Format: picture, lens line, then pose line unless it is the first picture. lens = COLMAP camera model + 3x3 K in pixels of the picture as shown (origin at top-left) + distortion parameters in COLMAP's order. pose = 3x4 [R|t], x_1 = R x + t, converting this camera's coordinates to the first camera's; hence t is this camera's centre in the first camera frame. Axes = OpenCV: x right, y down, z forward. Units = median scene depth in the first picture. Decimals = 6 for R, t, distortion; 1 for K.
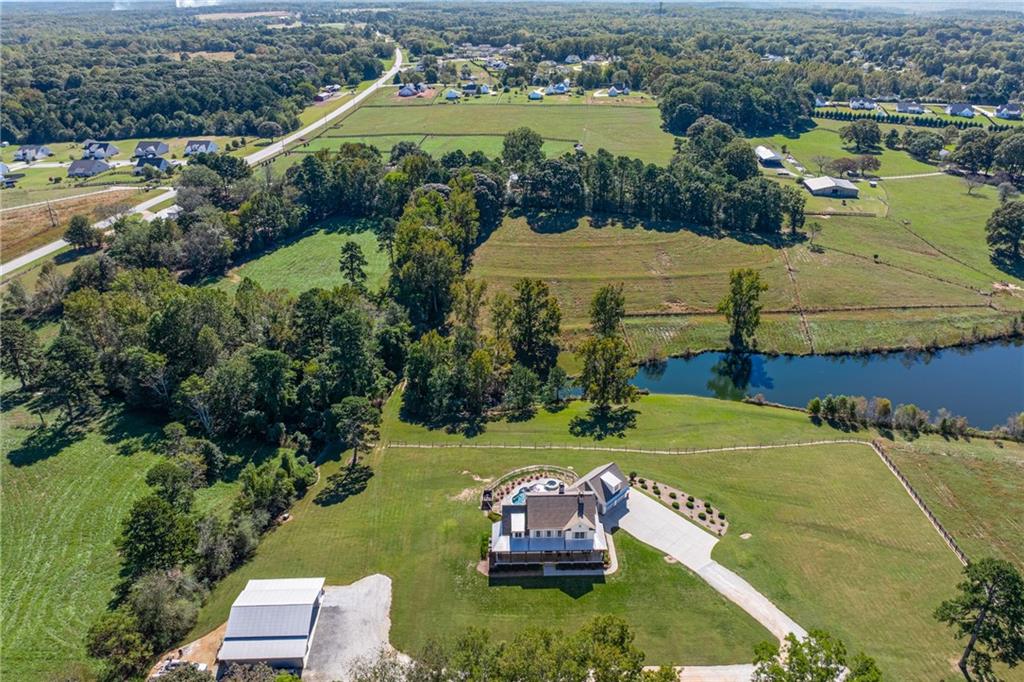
lens RADIAL K [[730.1, 0, 513.9], [0, 730.1, 342.0], [0, 0, 1]] dist [-0.034900, 0.001101]
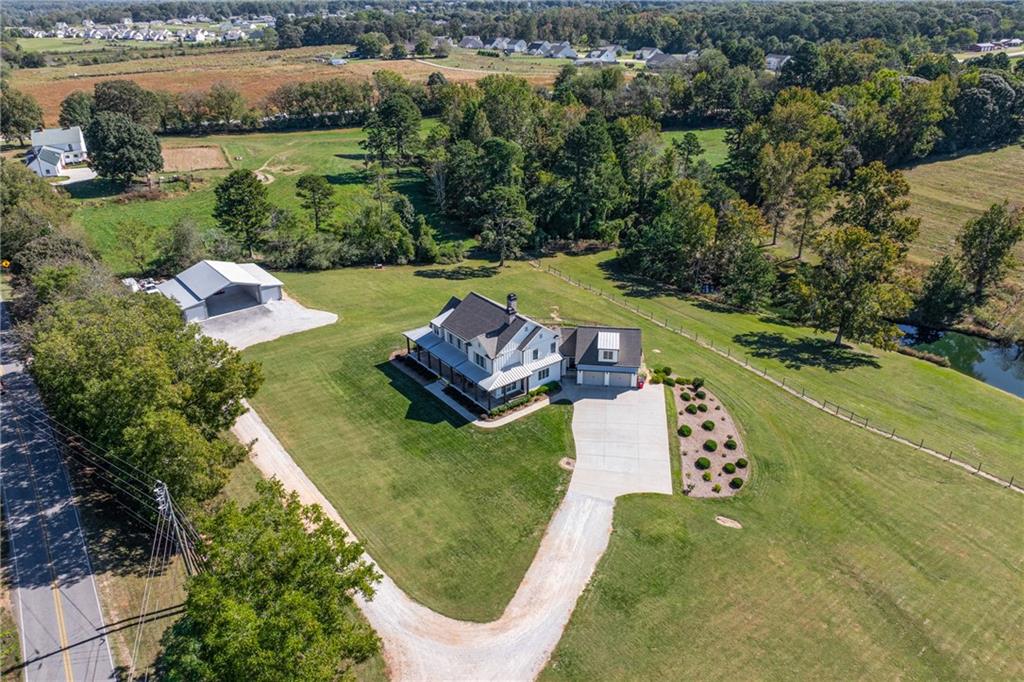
lens RADIAL K [[730.1, 0, 515.2], [0, 730.1, 338.3], [0, 0, 1]] dist [-0.034900, 0.001101]
pose [[0.593773, 0.351122, -0.723980, 0.440865], [-0.350756, 0.922725, 0.159838, 0.089607], [0.724158, 0.159032, 0.671047, 0.403421]]
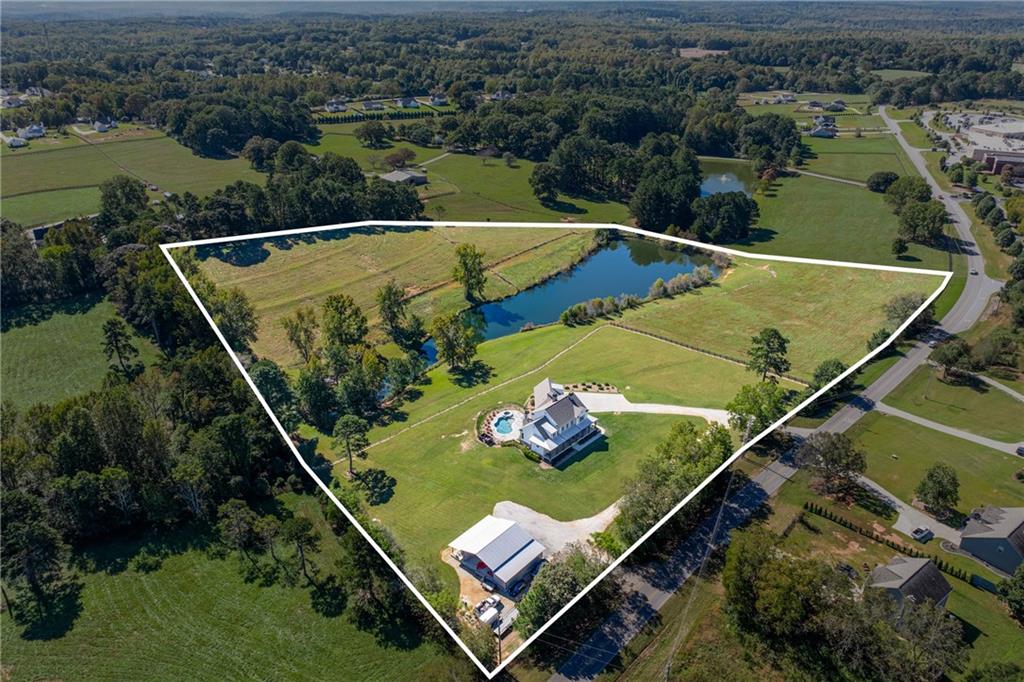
lens RADIAL K [[736.0, 0, 513.3], [0, 736.0, 340.6], [0, 0, 1]] dist [-0.001454, -0.001783]
pose [[0.683893, -0.313530, 0.658779, -0.695977], [0.319781, 0.940414, 0.115596, -0.077366], [-0.655768, 0.131610, 0.743403, -0.042614]]
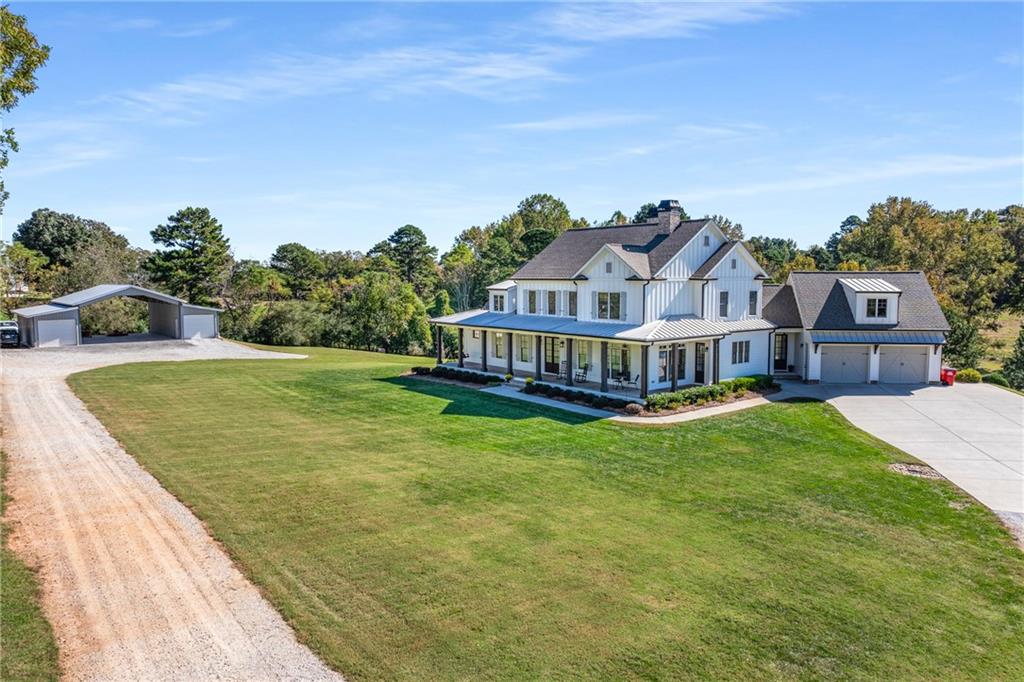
lens RADIAL K [[730.1, 0, 512.4], [0, 730.1, 344.8], [0, 0, 1]] dist [-0.034900, 0.001101]
pose [[0.598882, 0.076764, -0.797150, 0.230319], [-0.351229, 0.919732, -0.175303, 0.255217], [0.719707, 0.384968, 0.577772, 0.578819]]
